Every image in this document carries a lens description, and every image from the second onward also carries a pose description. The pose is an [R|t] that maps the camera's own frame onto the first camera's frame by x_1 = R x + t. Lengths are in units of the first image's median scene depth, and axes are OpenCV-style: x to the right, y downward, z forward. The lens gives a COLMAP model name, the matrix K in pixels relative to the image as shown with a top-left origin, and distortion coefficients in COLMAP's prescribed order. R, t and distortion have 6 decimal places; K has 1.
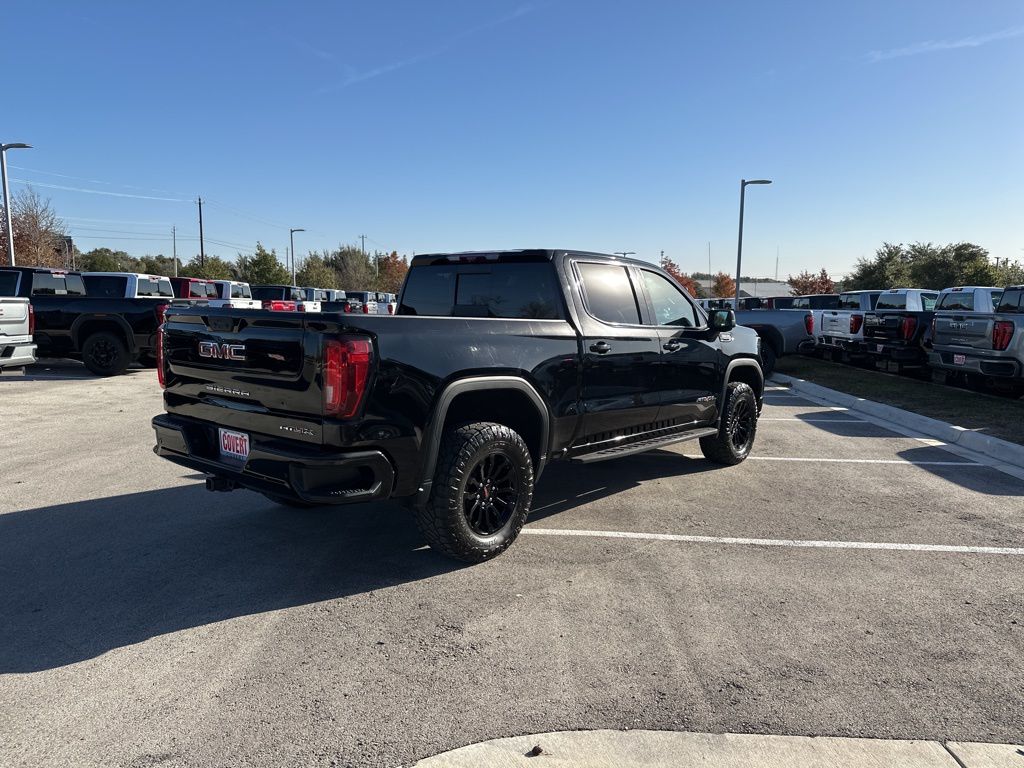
lens RADIAL K [[714.9, 0, 516.6], [0, 714.9, 385.9], [0, 0, 1]] dist [0.077058, -0.099522]
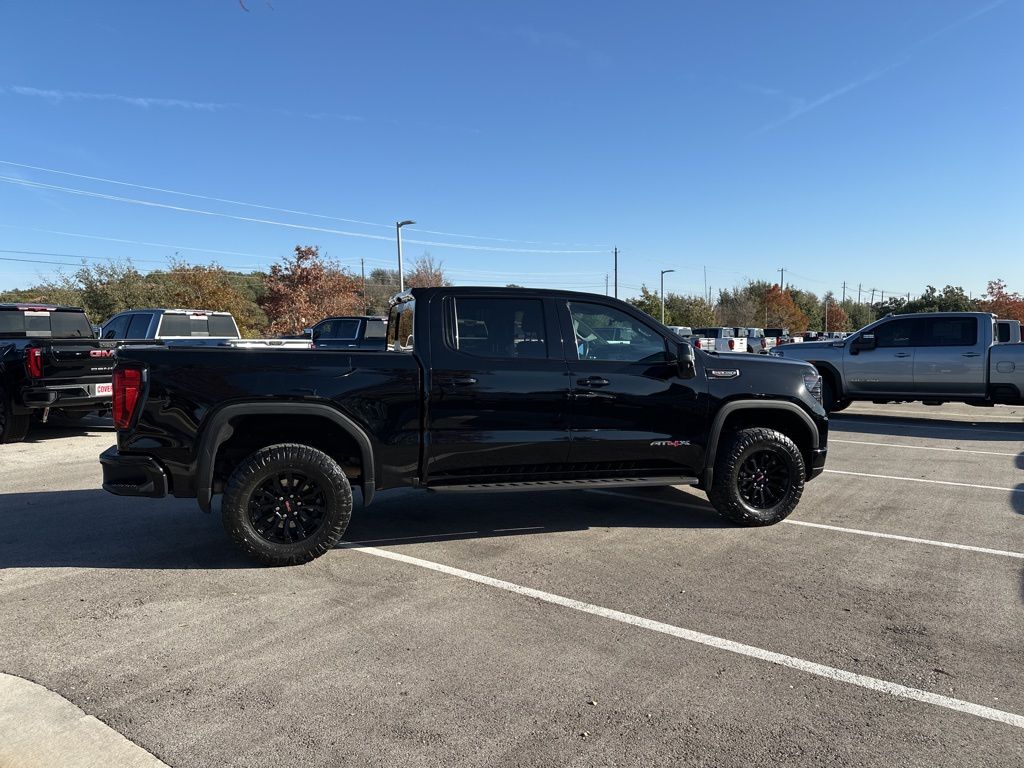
lens RADIAL K [[714.9, 0, 516.6], [0, 714.9, 385.9], [0, 0, 1]] dist [0.077058, -0.099522]
pose [[0.834825, 0.021582, -0.550092, 0.678506], [-0.049576, 0.998118, -0.036079, -0.012690], [0.548278, 0.057391, 0.834324, 0.181657]]
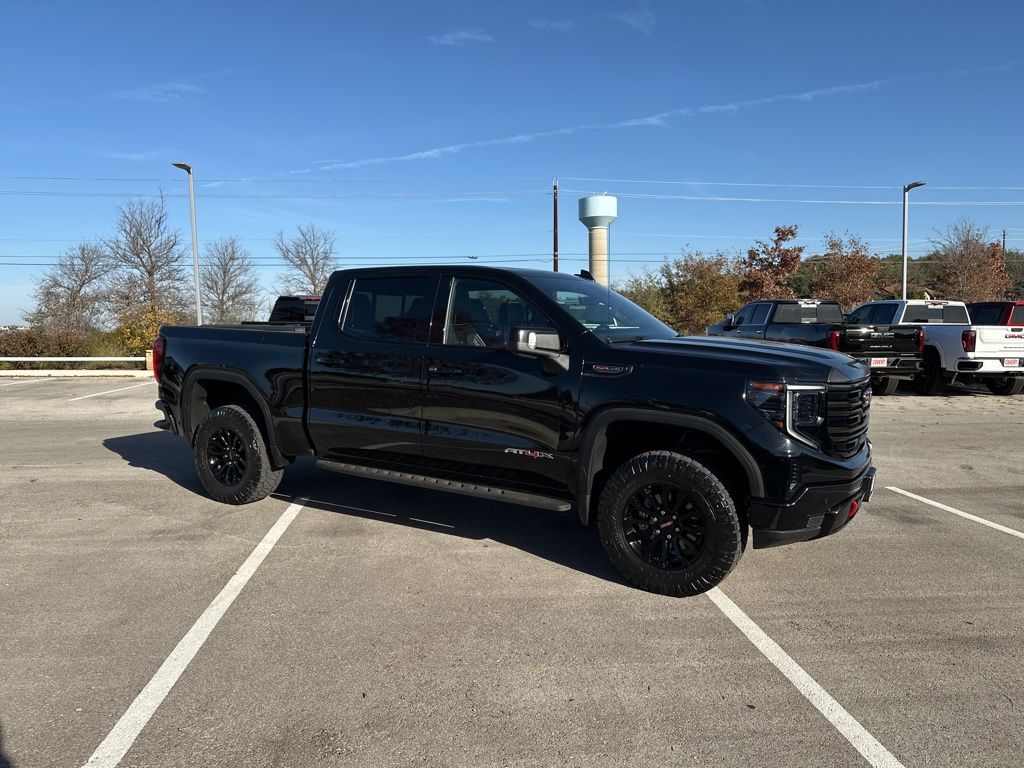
lens RADIAL K [[714.9, 0, 516.6], [0, 714.9, 385.9], [0, 0, 1]] dist [0.077058, -0.099522]
pose [[0.150324, 0.071937, -0.986016, 1.088212], [-0.115459, 0.991802, 0.054757, -0.096504], [0.981872, 0.105614, 0.157397, 1.006419]]
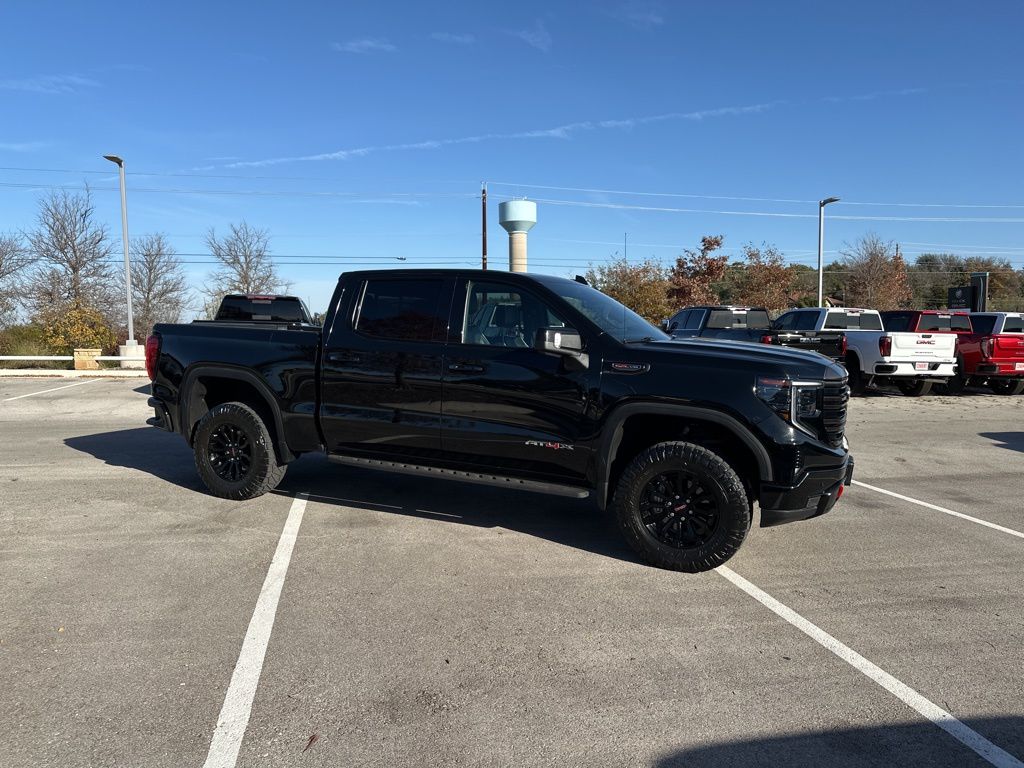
lens RADIAL K [[713.4, 0, 510.4], [0, 713.4, 388.2], [0, 0, 1]] dist [0.088455, -0.127707]
pose [[0.253143, 0.071744, -0.964765, 1.121757], [-0.122617, 0.991583, 0.041565, -0.077423], [0.959627, 0.107775, 0.259809, 0.876666]]
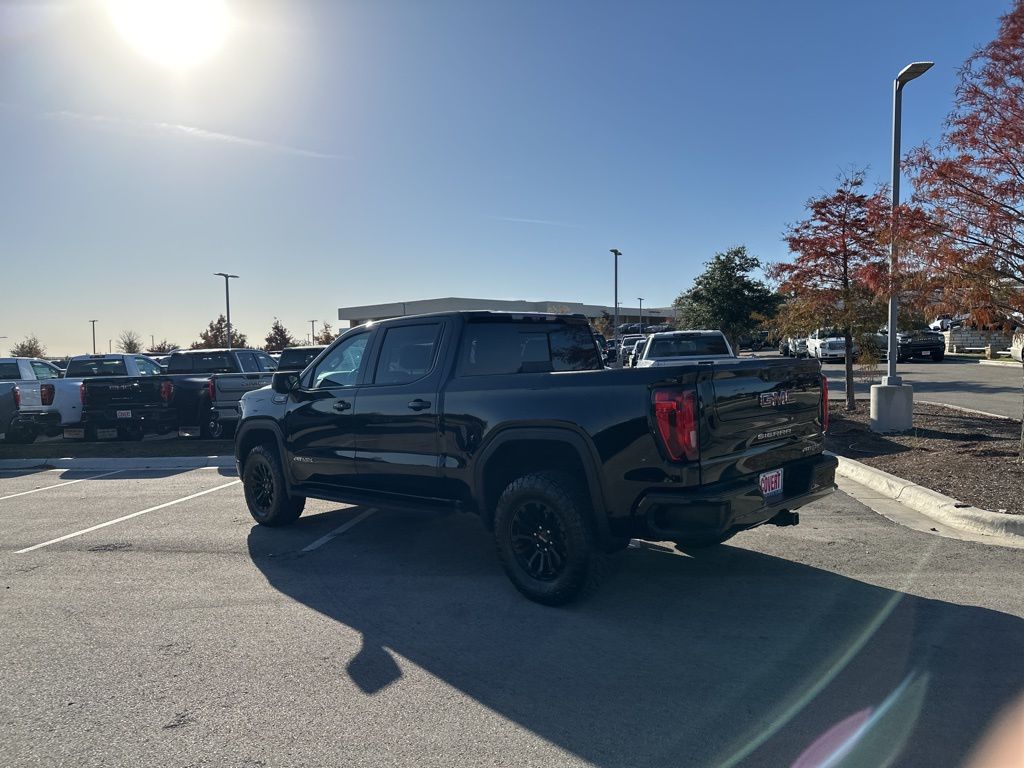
lens RADIAL K [[708.9, 0, 515.7], [0, 708.9, 402.6], [0, 0, 1]] dist [0.076510, -0.121910]
pose [[0.108797, -0.075657, 0.991181, -1.079707], [0.149156, 0.987054, 0.058970, -0.116804], [-0.982810, 0.141425, 0.118673, 0.888065]]
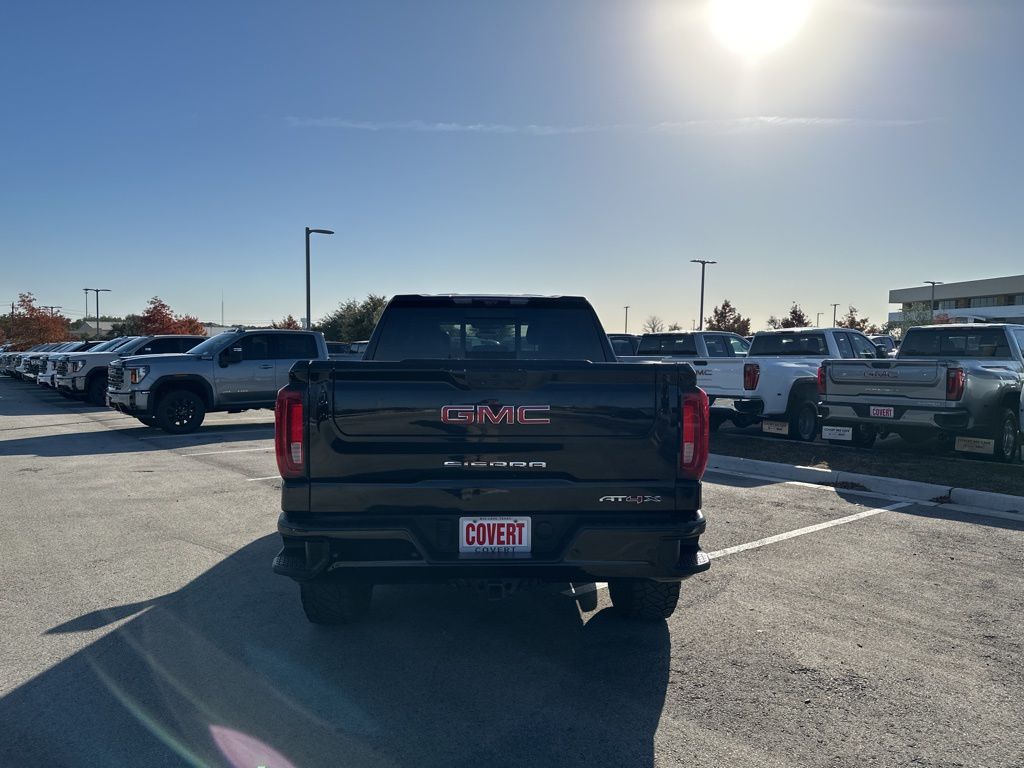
lens RADIAL K [[714.9, 0, 516.6], [0, 714.9, 385.9], [0, 0, 1]] dist [0.077058, -0.099522]
pose [[0.747458, -0.038632, 0.663185, -0.631821], [0.079324, 0.996355, -0.031363, -0.037396], [-0.659556, 0.076049, 0.747798, 0.284742]]
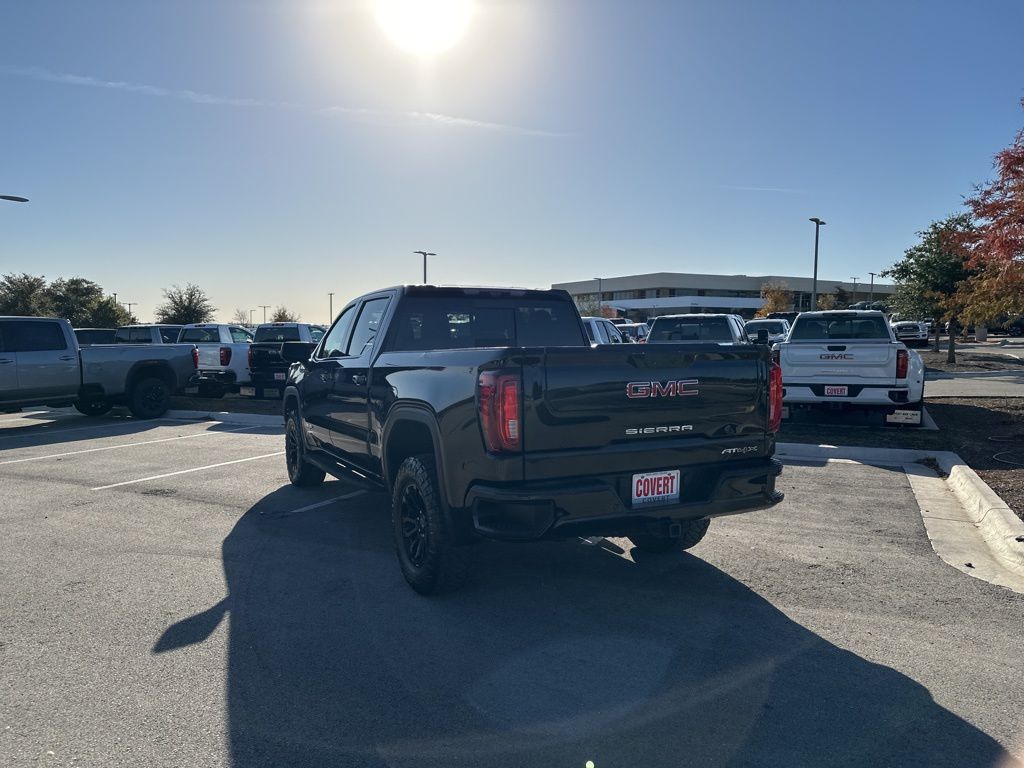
lens RADIAL K [[712.4, 0, 513.4], [0, 712.4, 386.9], [0, 0, 1]] dist [0.081150, -0.118341]
pose [[0.401828, -0.074033, 0.912718, -0.948106], [0.114544, 0.992962, 0.030113, -0.071516], [-0.908523, 0.092446, 0.407479, 0.556389]]
